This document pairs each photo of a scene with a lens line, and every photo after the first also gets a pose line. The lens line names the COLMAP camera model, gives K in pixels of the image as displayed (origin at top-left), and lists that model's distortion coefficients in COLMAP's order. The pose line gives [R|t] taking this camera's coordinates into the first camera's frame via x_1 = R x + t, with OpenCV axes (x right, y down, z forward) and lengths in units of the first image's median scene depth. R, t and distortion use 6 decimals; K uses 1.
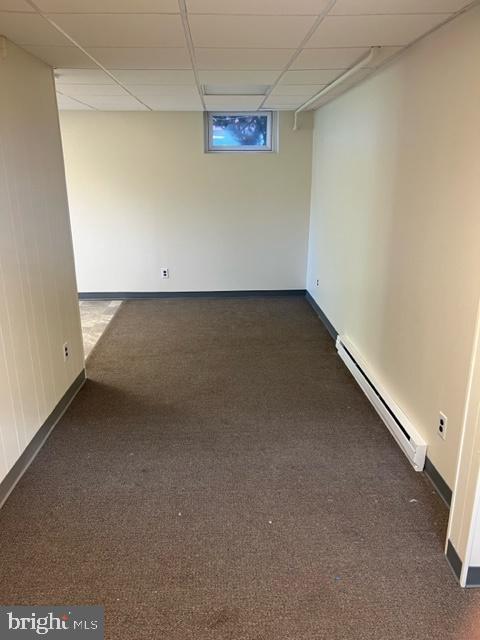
lens RADIAL K [[481.0, 0, 243.4], [0, 481.0, 319.0], [0, 0, 1]] dist [0.039024, -0.028574]
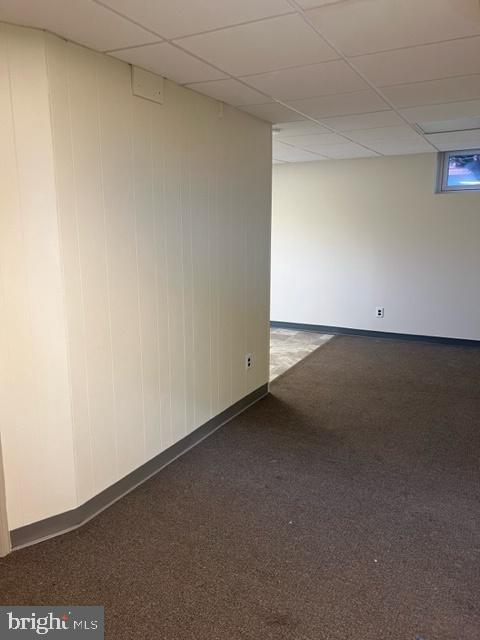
lens RADIAL K [[481.0, 0, 242.2], [0, 481.0, 320.2], [0, 0, 1]] dist [0.039024, -0.028574]
pose [[0.855869, 0.096921, -0.508030, 0.141631], [-0.146362, 0.987519, -0.058178, 0.028119], [0.496050, 0.124149, 0.859373, 0.004240]]
